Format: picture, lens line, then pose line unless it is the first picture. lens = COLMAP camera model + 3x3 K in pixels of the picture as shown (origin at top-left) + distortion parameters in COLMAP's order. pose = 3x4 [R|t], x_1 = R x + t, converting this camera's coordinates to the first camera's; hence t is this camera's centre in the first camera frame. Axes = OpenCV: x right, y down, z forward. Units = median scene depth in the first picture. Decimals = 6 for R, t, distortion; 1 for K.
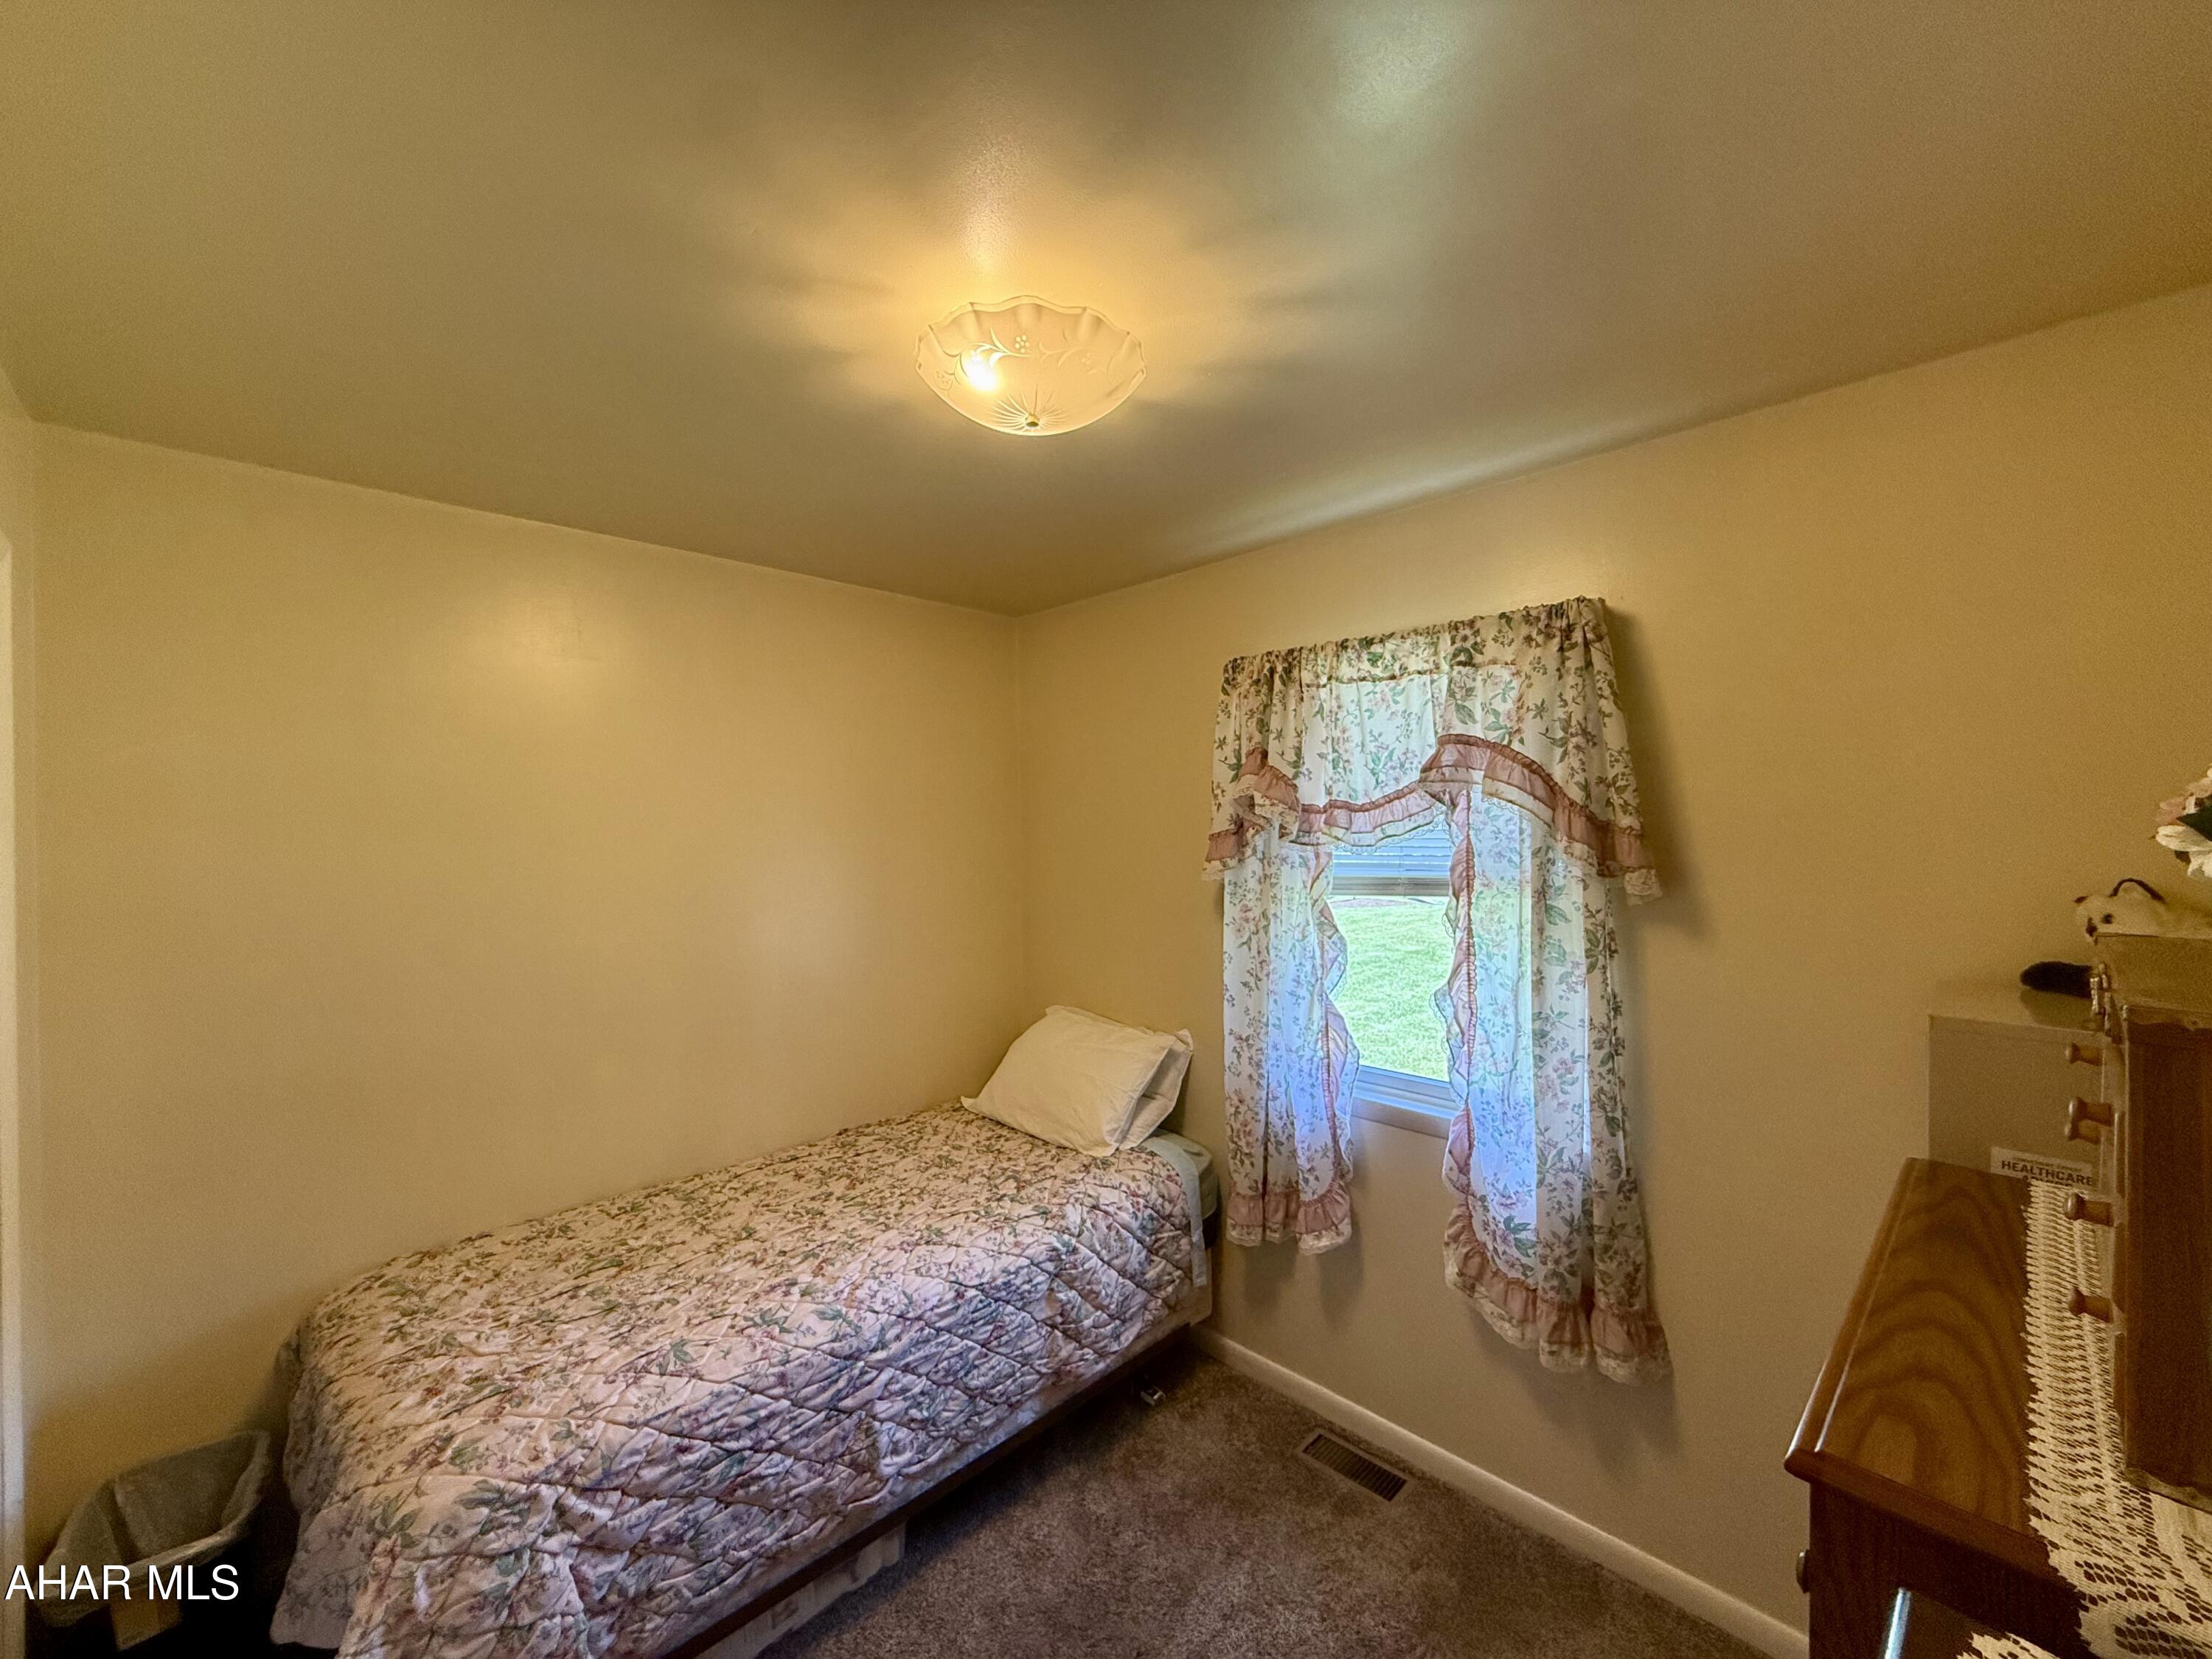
lens RADIAL K [[879.0, 0, 1101.7], [0, 879.0, 828.7], [0, 0, 1]] dist [-0.001434, -0.000195]
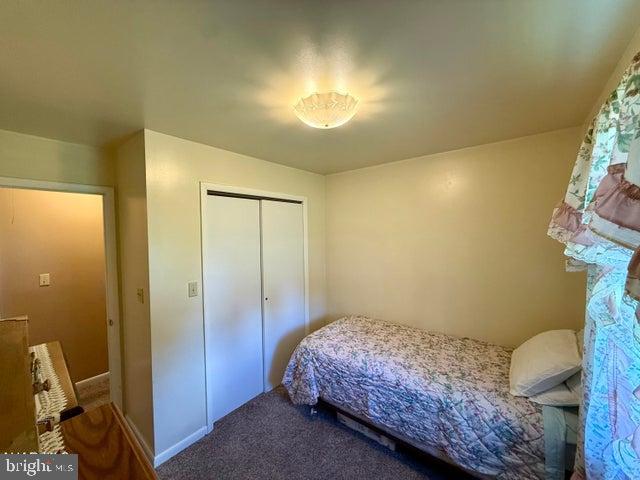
lens RADIAL K [[254.3, 0, 318.6], [0, 254.3, 239.4], [0, 0, 1]] dist [-0.001434, -0.000195]
pose [[0.120319, 0.039592, -0.991946, 0.682752], [0.009789, 0.999109, 0.041065, -0.034349], [0.992687, -0.014651, 0.119824, 0.603299]]
